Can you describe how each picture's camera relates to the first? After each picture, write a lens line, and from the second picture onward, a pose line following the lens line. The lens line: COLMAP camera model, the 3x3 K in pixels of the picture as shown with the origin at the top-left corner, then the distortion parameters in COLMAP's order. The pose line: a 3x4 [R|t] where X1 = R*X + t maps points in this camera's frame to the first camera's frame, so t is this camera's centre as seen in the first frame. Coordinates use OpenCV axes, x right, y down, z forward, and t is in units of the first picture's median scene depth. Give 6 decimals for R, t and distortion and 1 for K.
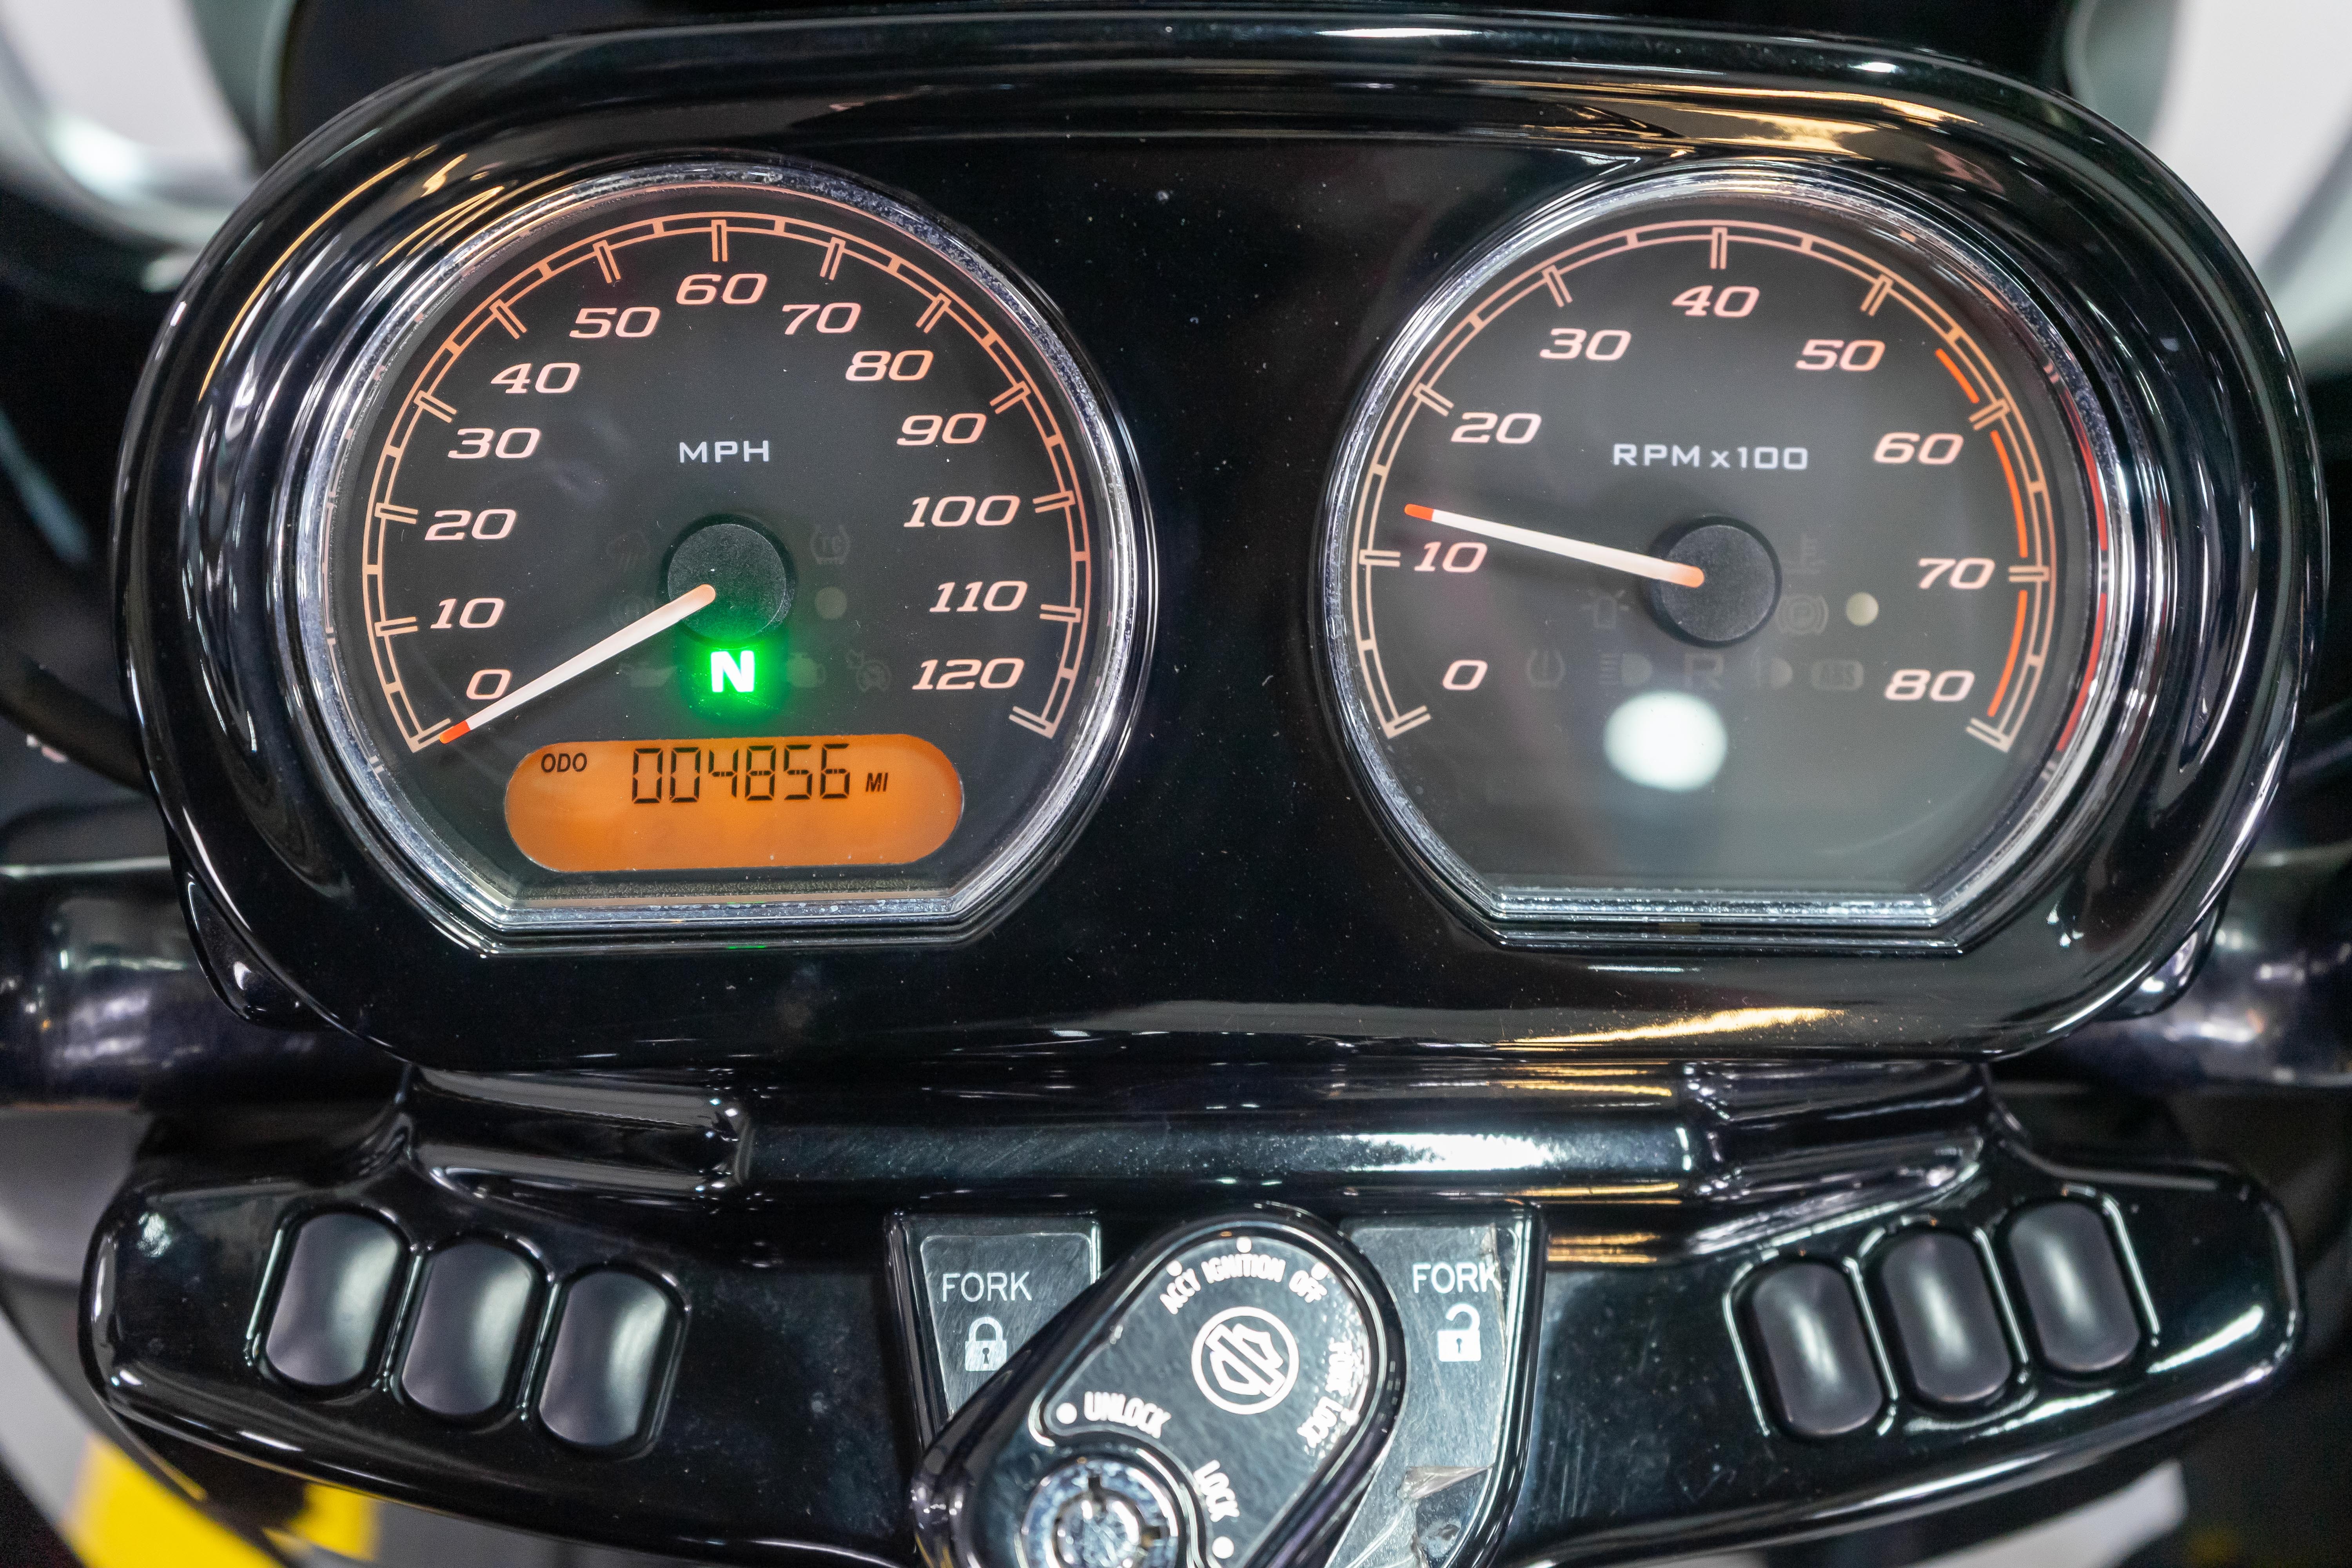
lens RADIAL K [[3432.3, 0, 1179.1], [0, 3432.3, 786.4], [0, 0, 1]] dist [0.002698, 0.000000]
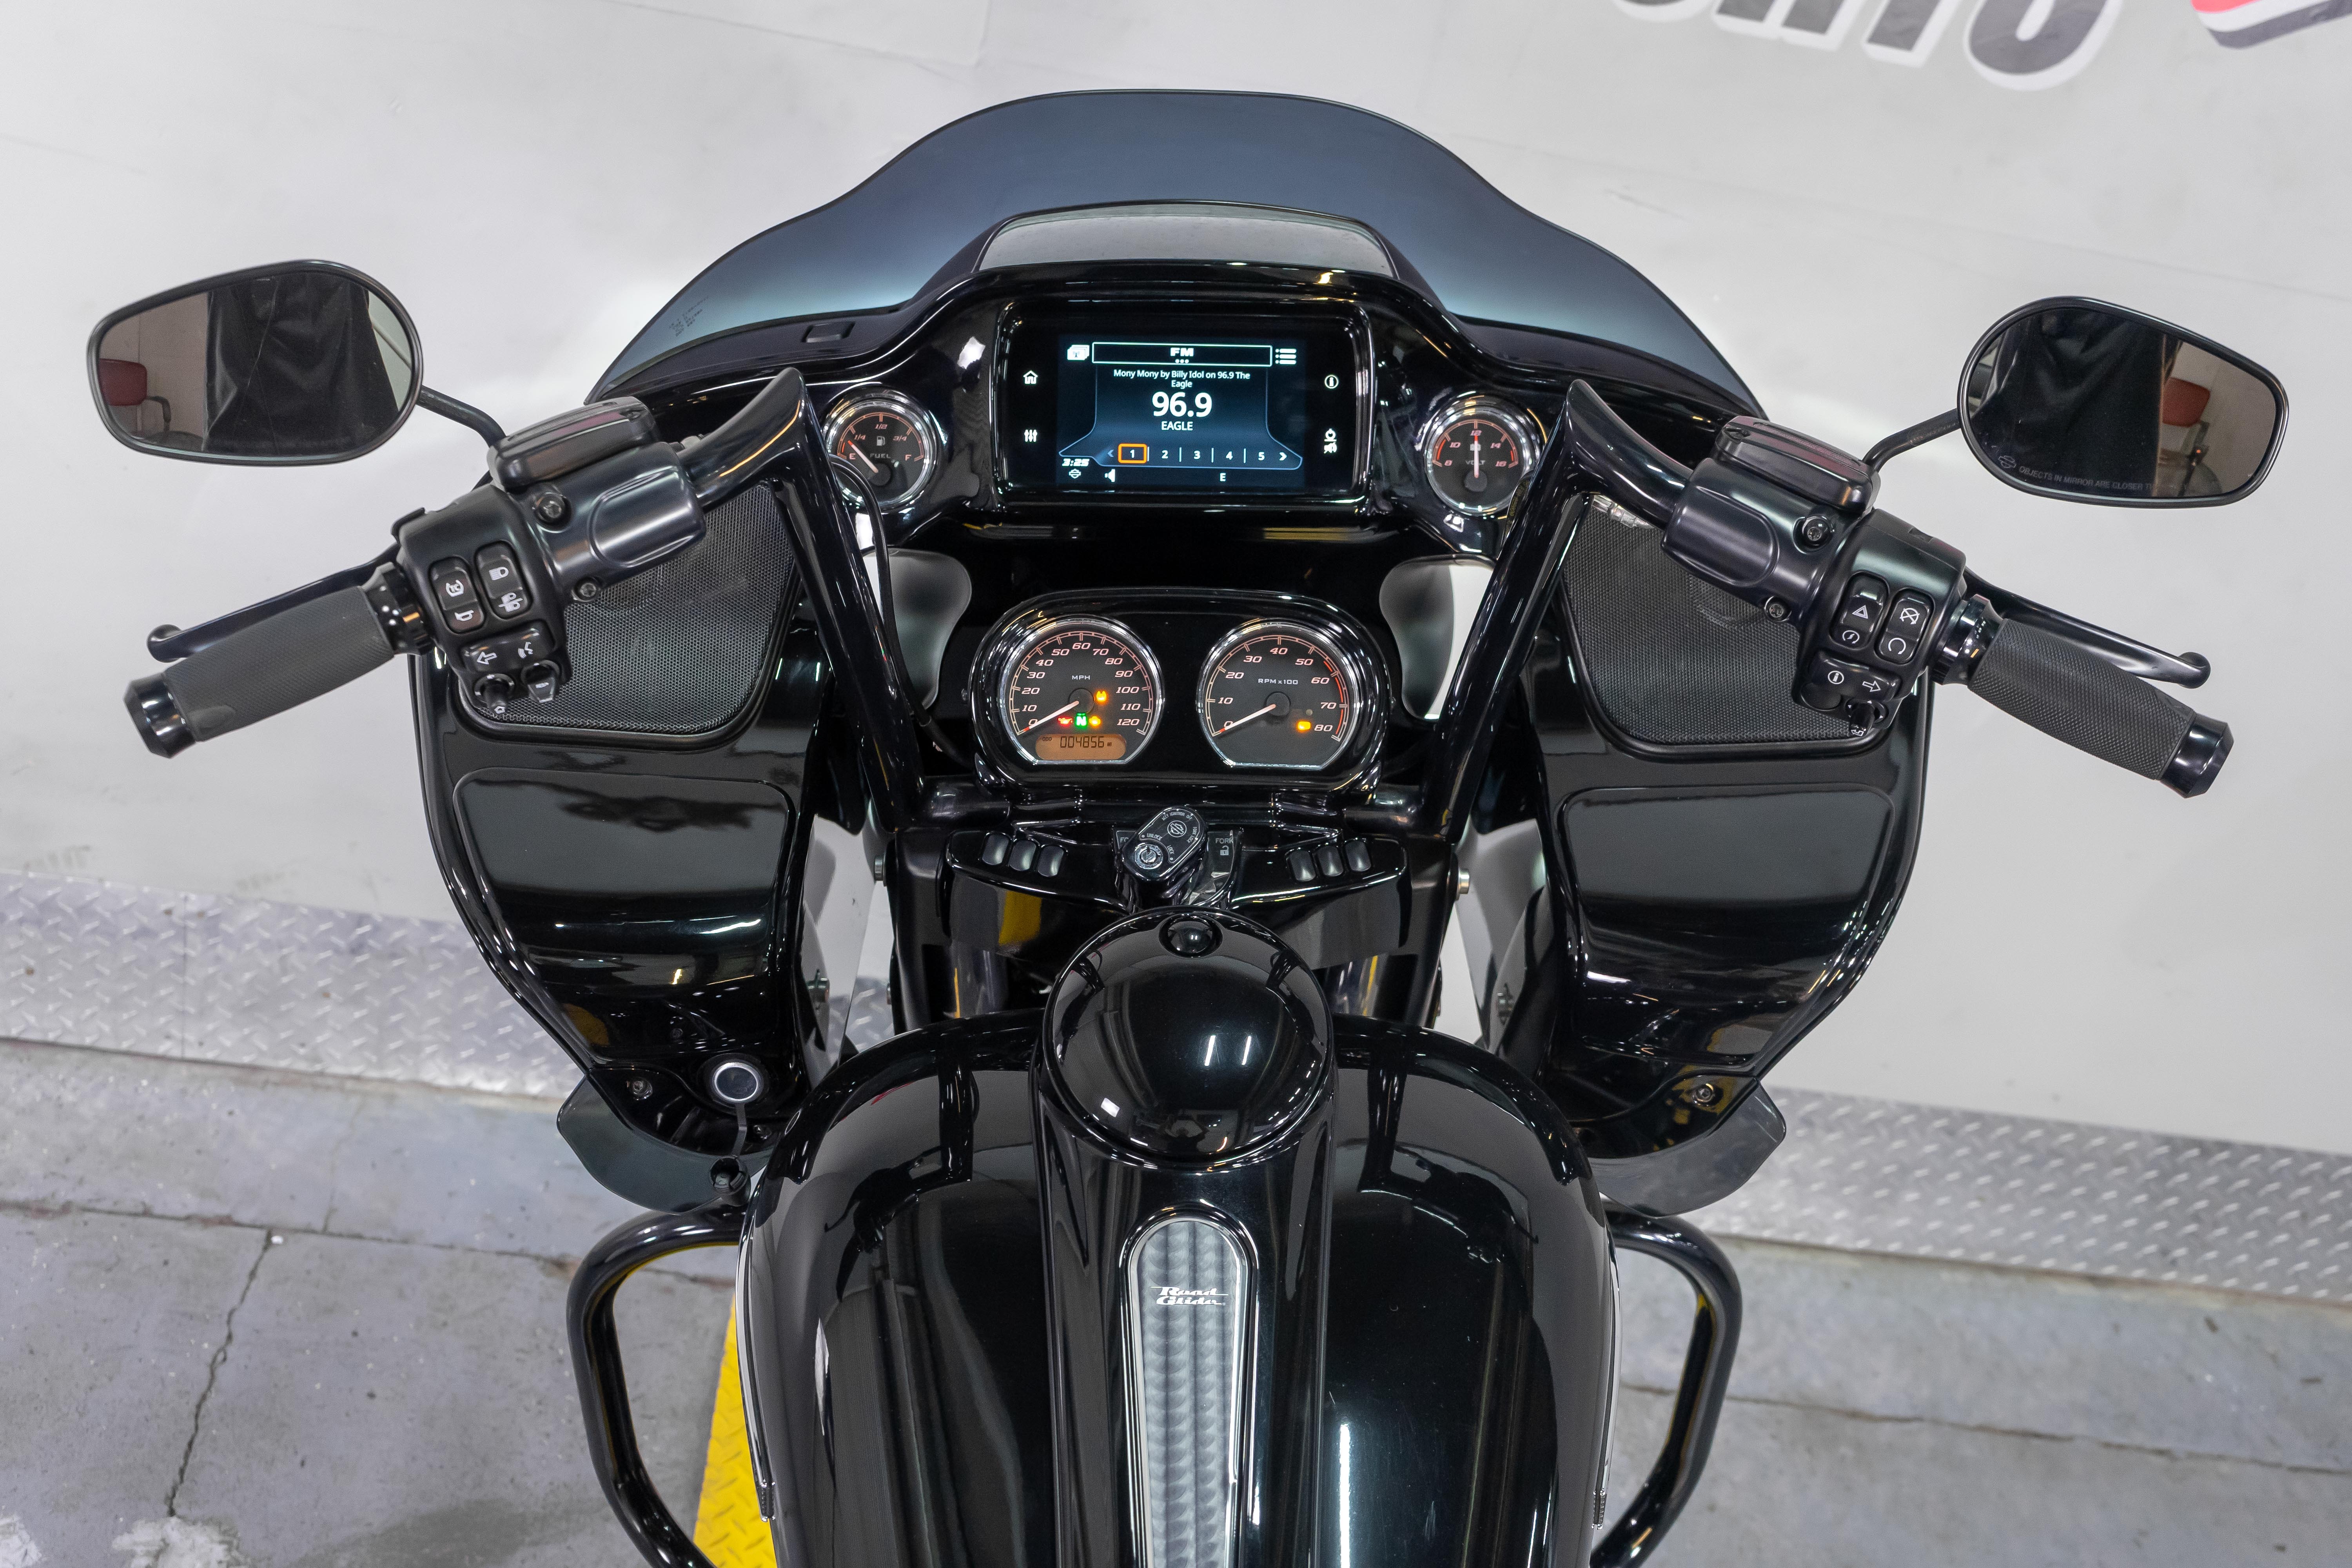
lens RADIAL K [[2576.2, 0, 1175.5], [0, 2576.2, 781.3], [0, 0, 1]] dist [0.020593, 0.000000]
pose [[0.999063, 0.007392, -0.042646, 0.169115], [-0.016741, 0.974612, -0.223275, 0.894250], [0.039913, 0.223779, 0.973822, -2.648596]]
